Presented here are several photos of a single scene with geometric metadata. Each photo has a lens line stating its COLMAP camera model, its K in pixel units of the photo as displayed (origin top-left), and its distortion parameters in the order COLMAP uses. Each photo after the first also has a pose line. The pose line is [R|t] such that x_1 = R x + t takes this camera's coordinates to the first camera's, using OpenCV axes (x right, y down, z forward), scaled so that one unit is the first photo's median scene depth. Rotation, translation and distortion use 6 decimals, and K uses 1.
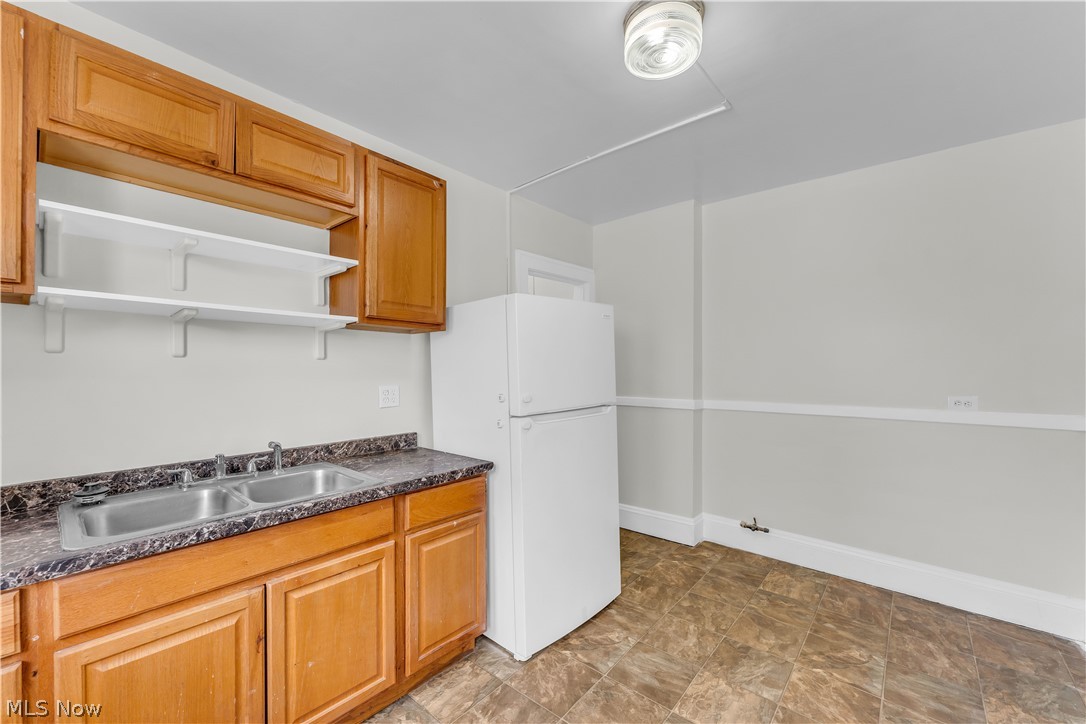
lens RADIAL K [[430.0, 0, 545.7], [0, 430.0, 368.9], [0, 0, 1]] dist [-0.002035, -0.000408]
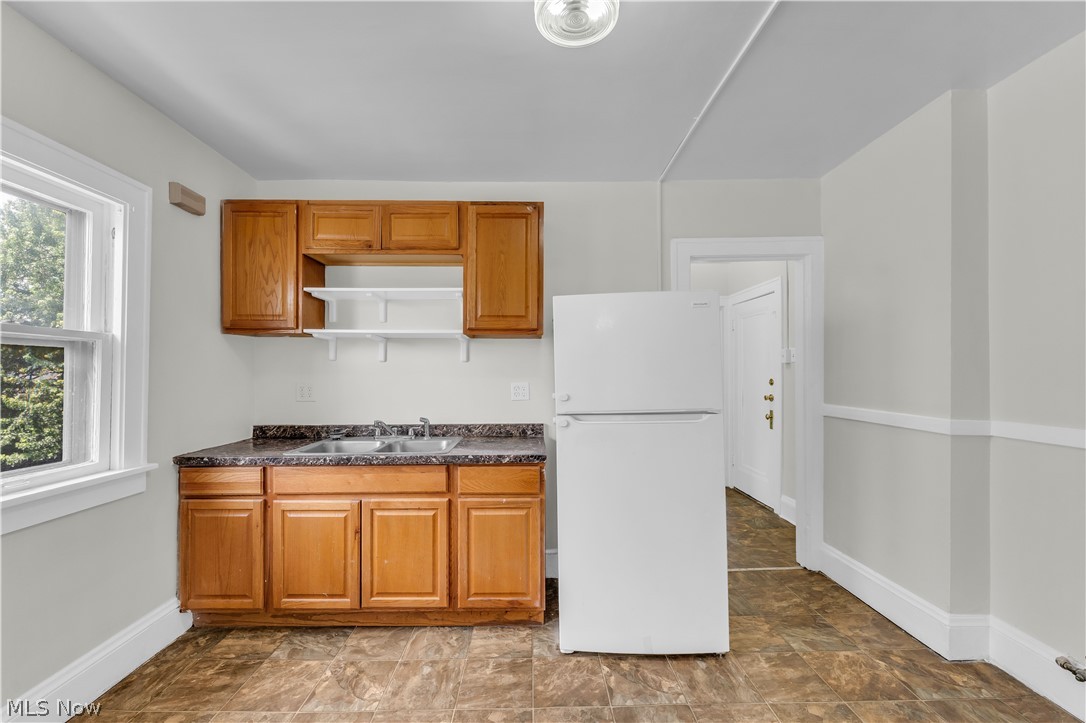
lens RADIAL K [[432.8, 0, 537.9], [0, 432.8, 367.2], [0, 0, 1]] dist [-0.000262, 0.000054]
pose [[0.668950, -0.004923, -0.743291, 0.740023], [0.001178, 0.999984, -0.005564, 0.003051], [0.743307, 0.002847, 0.668945, 0.282777]]
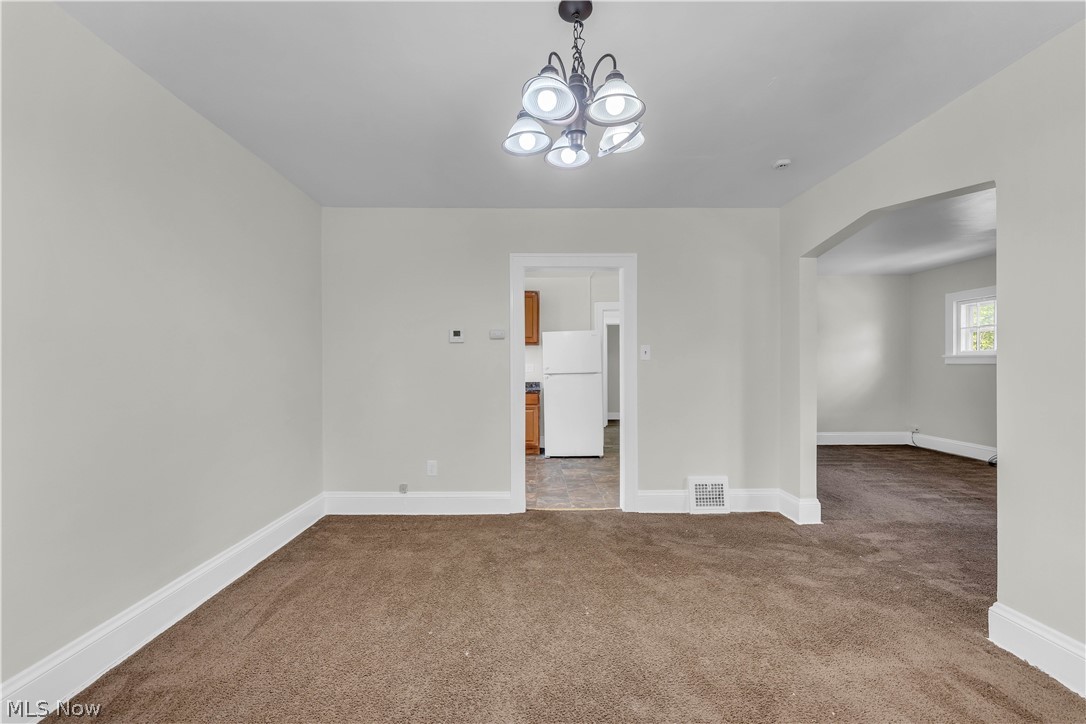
lens RADIAL K [[432.8, 0, 537.9], [0, 432.8, 367.7], [0, 0, 1]] dist [-0.000262, 0.000054]
pose [[0.674123, 0.010506, -0.738545, 2.285211], [0.002201, 0.999866, 0.016232, 0.017978], [0.738616, -0.012568, 0.674009, -1.131504]]
